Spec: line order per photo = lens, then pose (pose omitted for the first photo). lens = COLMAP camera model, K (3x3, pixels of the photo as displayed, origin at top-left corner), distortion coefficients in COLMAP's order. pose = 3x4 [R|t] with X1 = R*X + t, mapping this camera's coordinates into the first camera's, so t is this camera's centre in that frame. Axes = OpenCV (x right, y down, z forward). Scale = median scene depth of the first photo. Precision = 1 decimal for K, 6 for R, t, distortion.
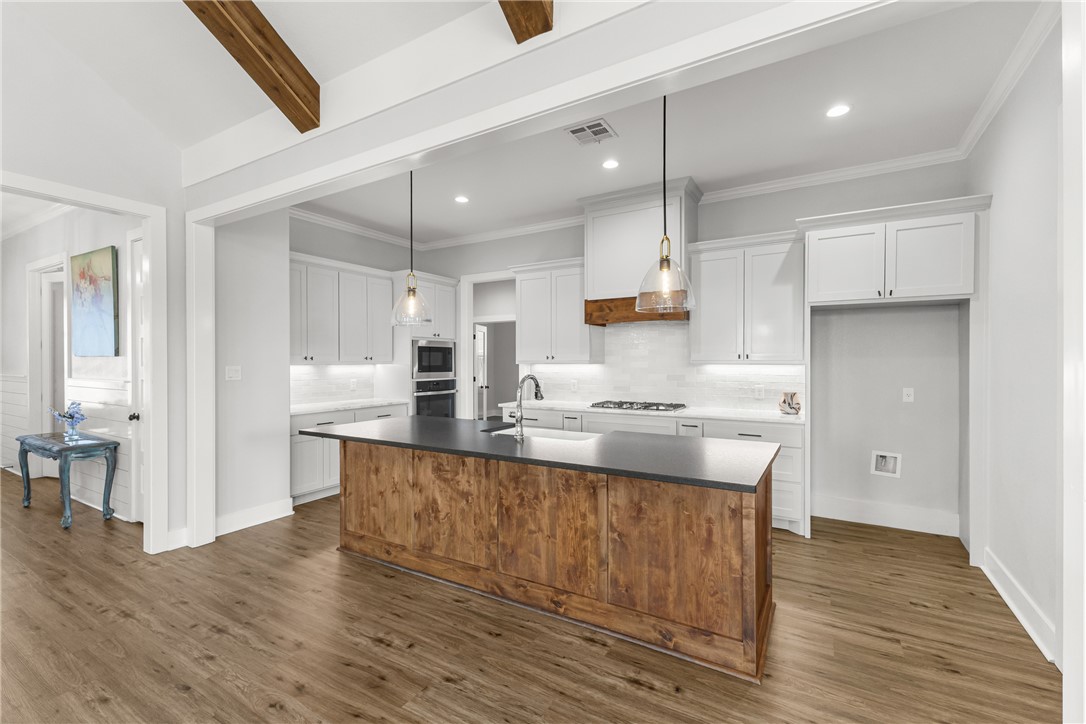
lens RADIAL K [[471.8, 0, 543.0], [0, 471.8, 362.0], [0, 0, 1]] dist [0.004234, 0.000419]
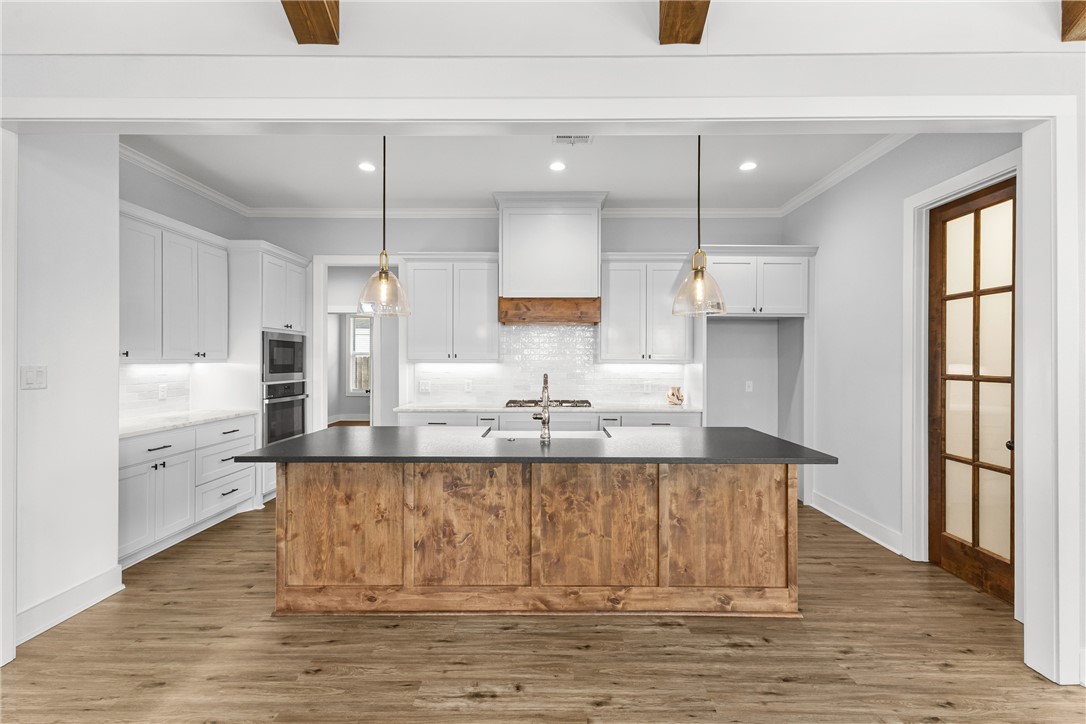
lens RADIAL K [[478.1, 0, 543.6], [0, 478.1, 359.6], [0, 0, 1]] dist [0.005632, 0.000395]
pose [[0.861318, 0.005413, 0.508037, -0.543052], [-0.003561, 0.999983, -0.004617, 0.002708], [-0.508053, 0.002168, 0.861323, 0.173051]]
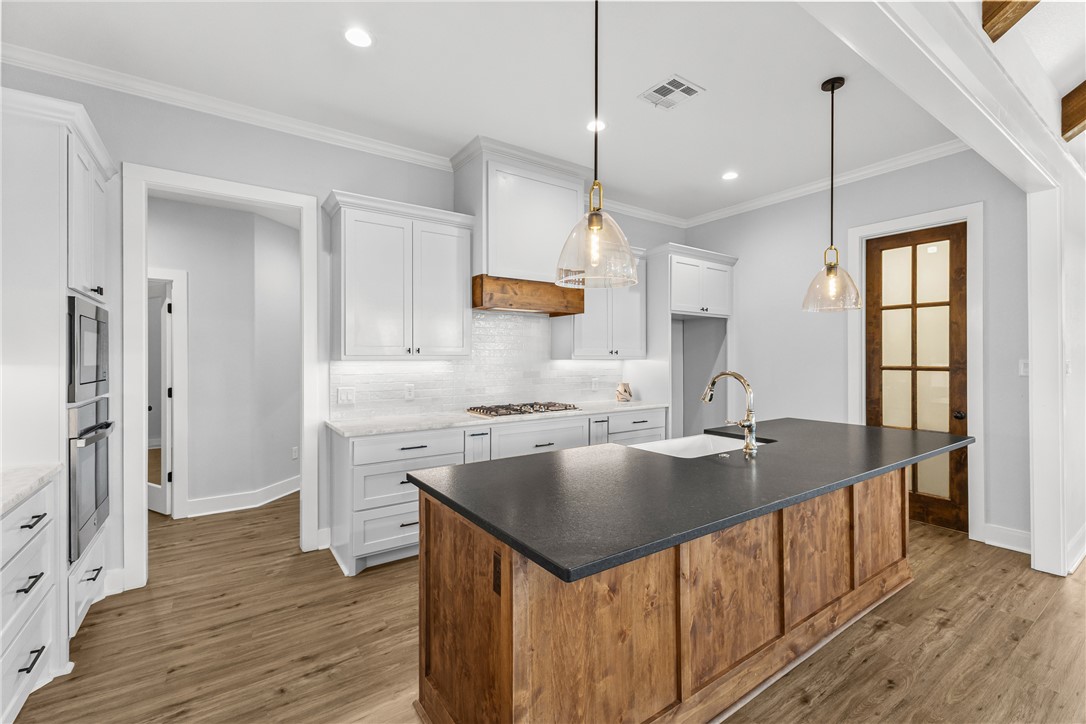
lens RADIAL K [[471.7, 0, 543.1], [0, 471.7, 354.2], [0, 0, 1]] dist [0.003642, -0.000106]
pose [[0.406499, 0.008989, 0.913607, -0.908802], [0.002153, 0.999939, -0.010796, 0.006217], [-0.913649, 0.006356, 0.406455, 0.995068]]
